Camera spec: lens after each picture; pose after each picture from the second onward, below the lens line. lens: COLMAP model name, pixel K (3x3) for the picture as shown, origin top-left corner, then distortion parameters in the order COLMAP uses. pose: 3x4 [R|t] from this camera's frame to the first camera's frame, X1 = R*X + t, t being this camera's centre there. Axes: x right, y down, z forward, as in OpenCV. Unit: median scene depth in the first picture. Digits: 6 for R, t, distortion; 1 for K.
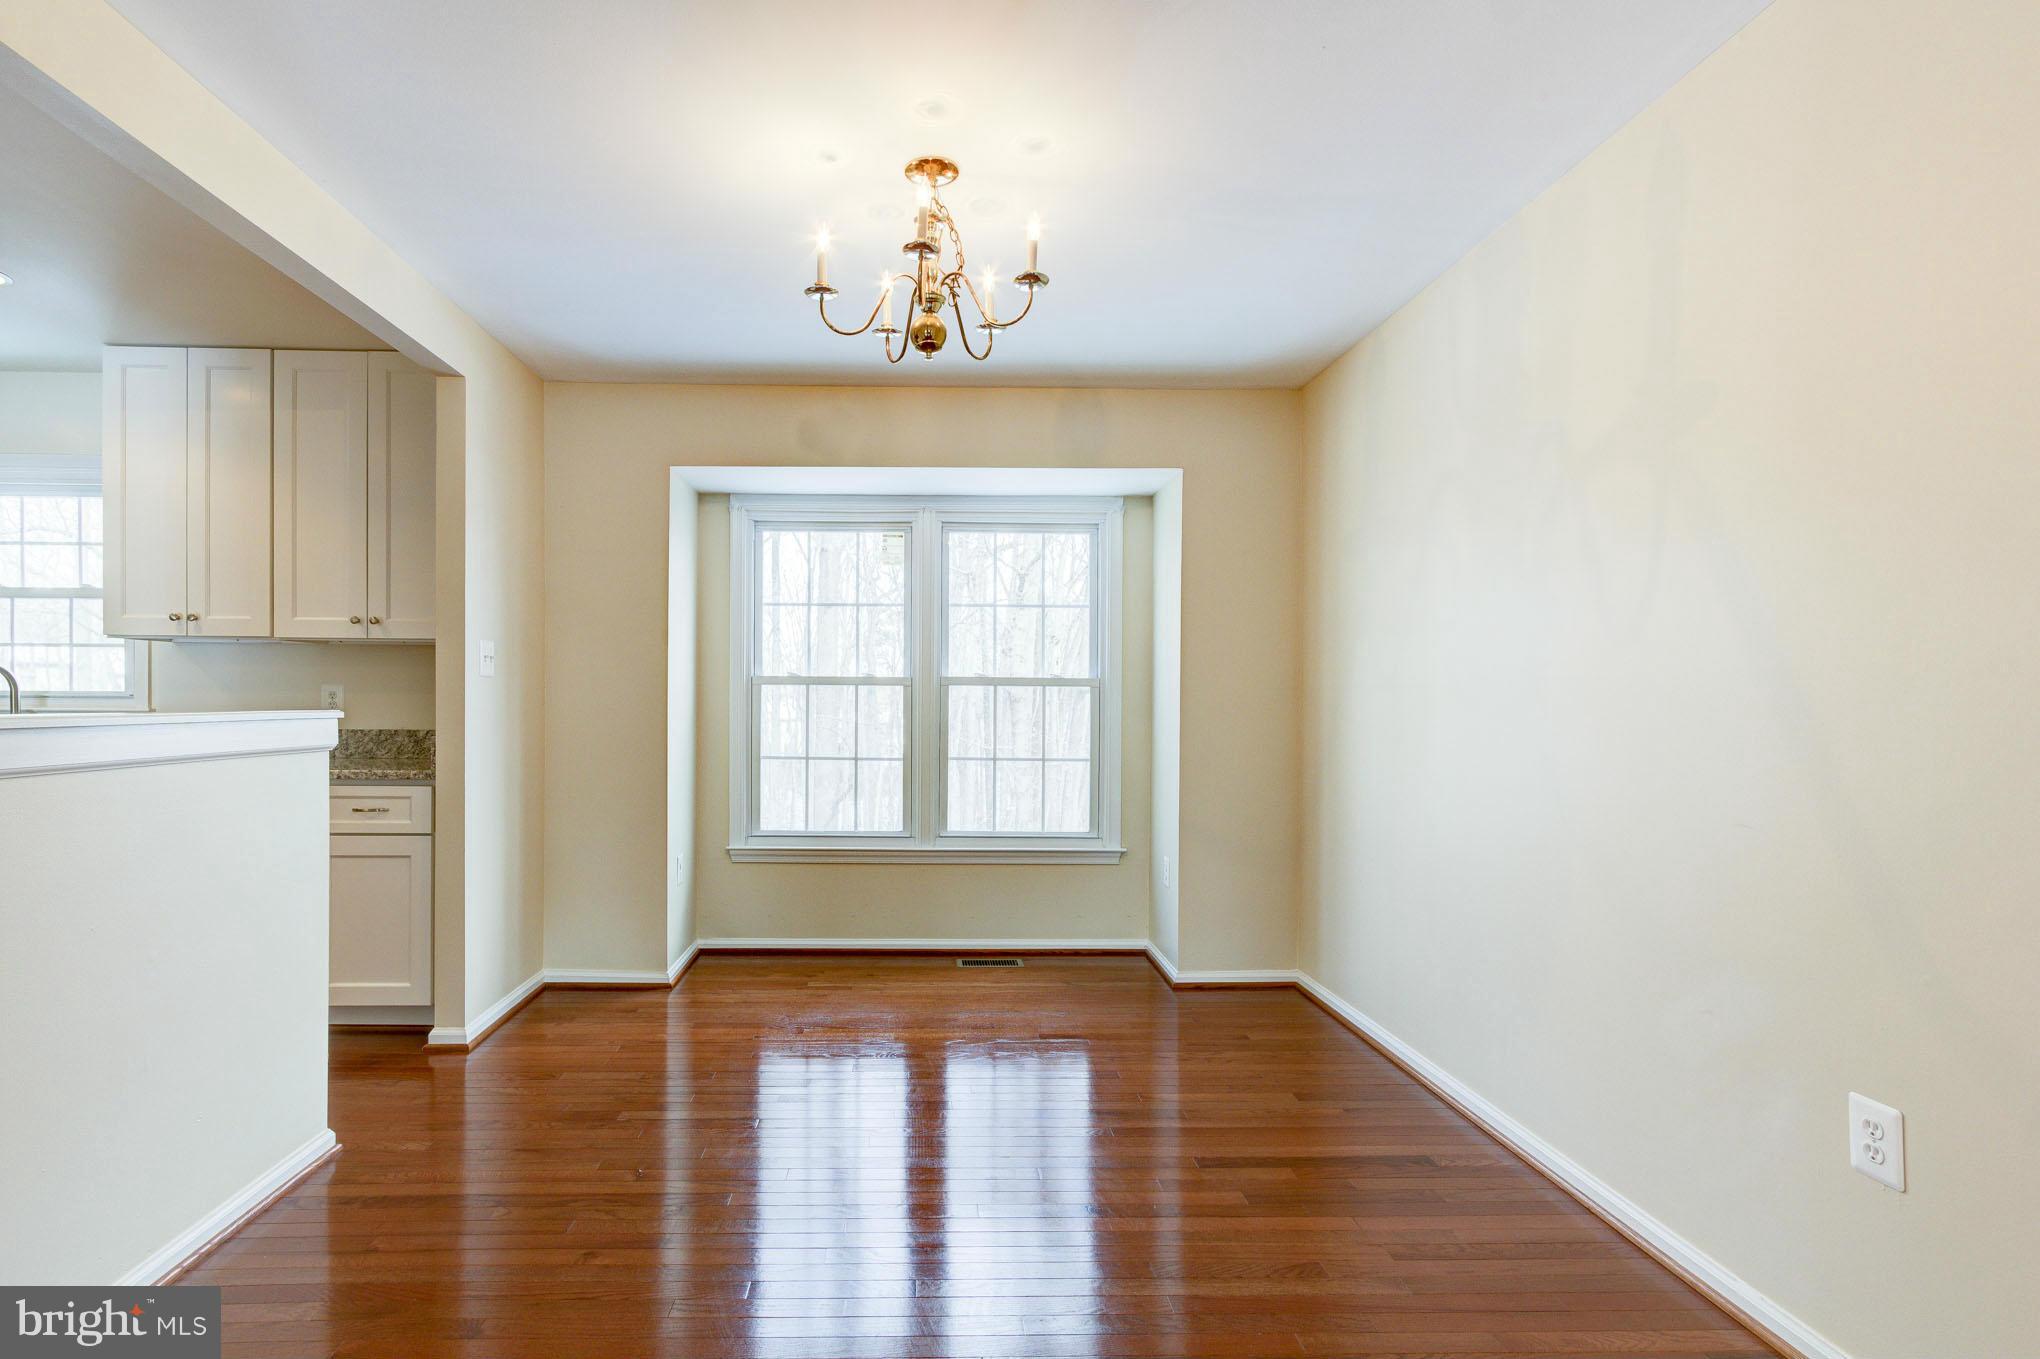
lens RADIAL K [[970.2, 0, 933.1], [0, 970.2, 698.2], [0, 0, 1]] dist [0.007499, 0.001109]
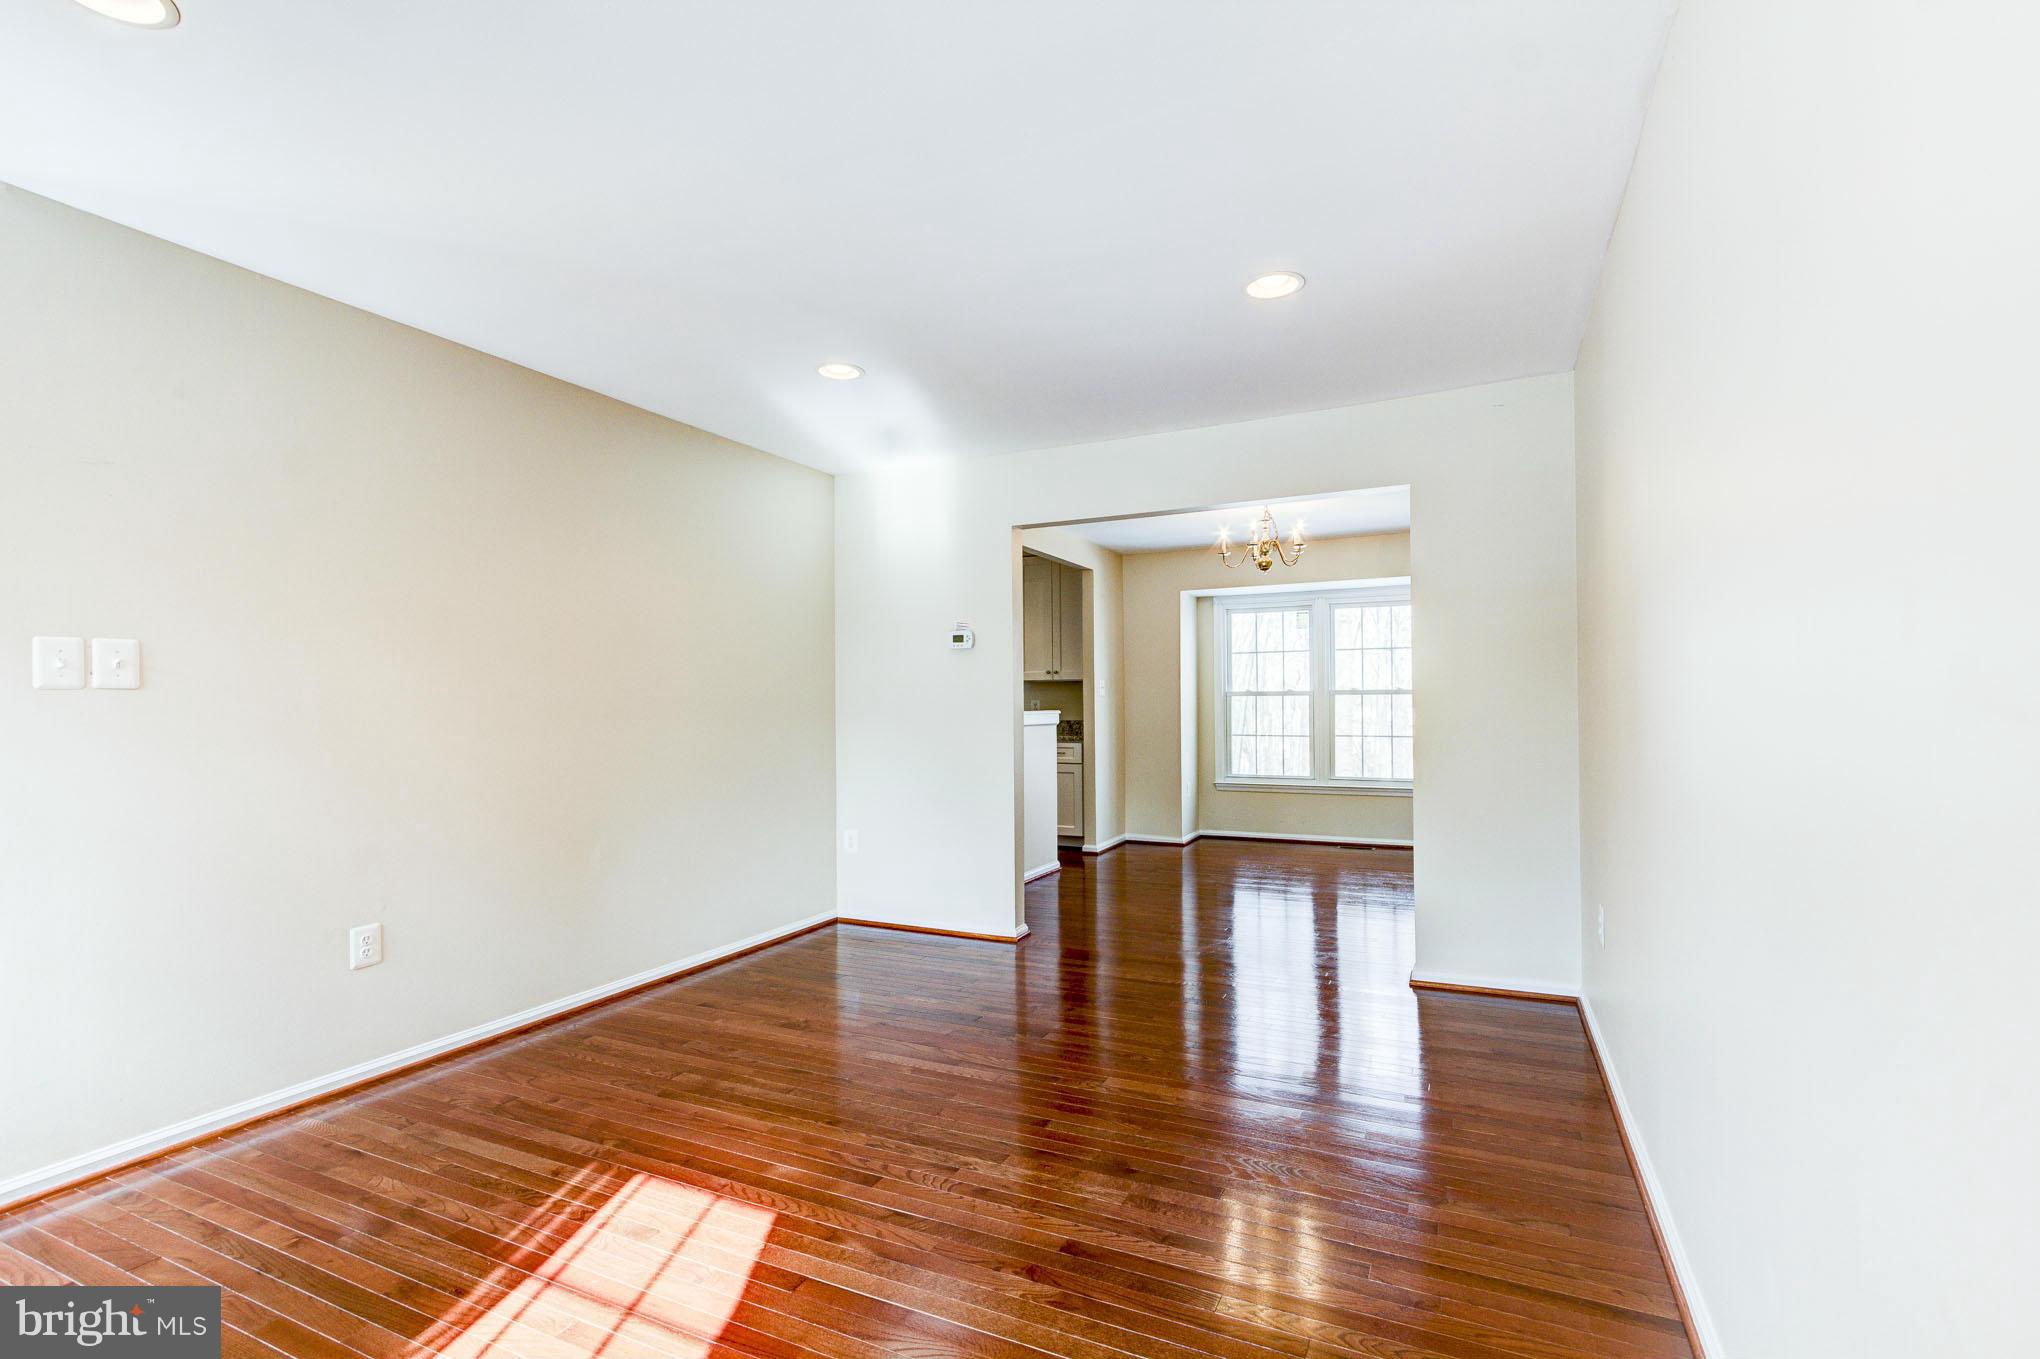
lens RADIAL K [[930.6, 0, 1038.8], [0, 930.6, 693.4], [0, 0, 1]] dist [0.001416, 0.003356]
pose [[0.897778, -0.015109, -0.440189, 0.318065], [0.013718, 0.999886, -0.006341, -0.014502], [0.440234, -0.000346, 0.897883, -0.882897]]
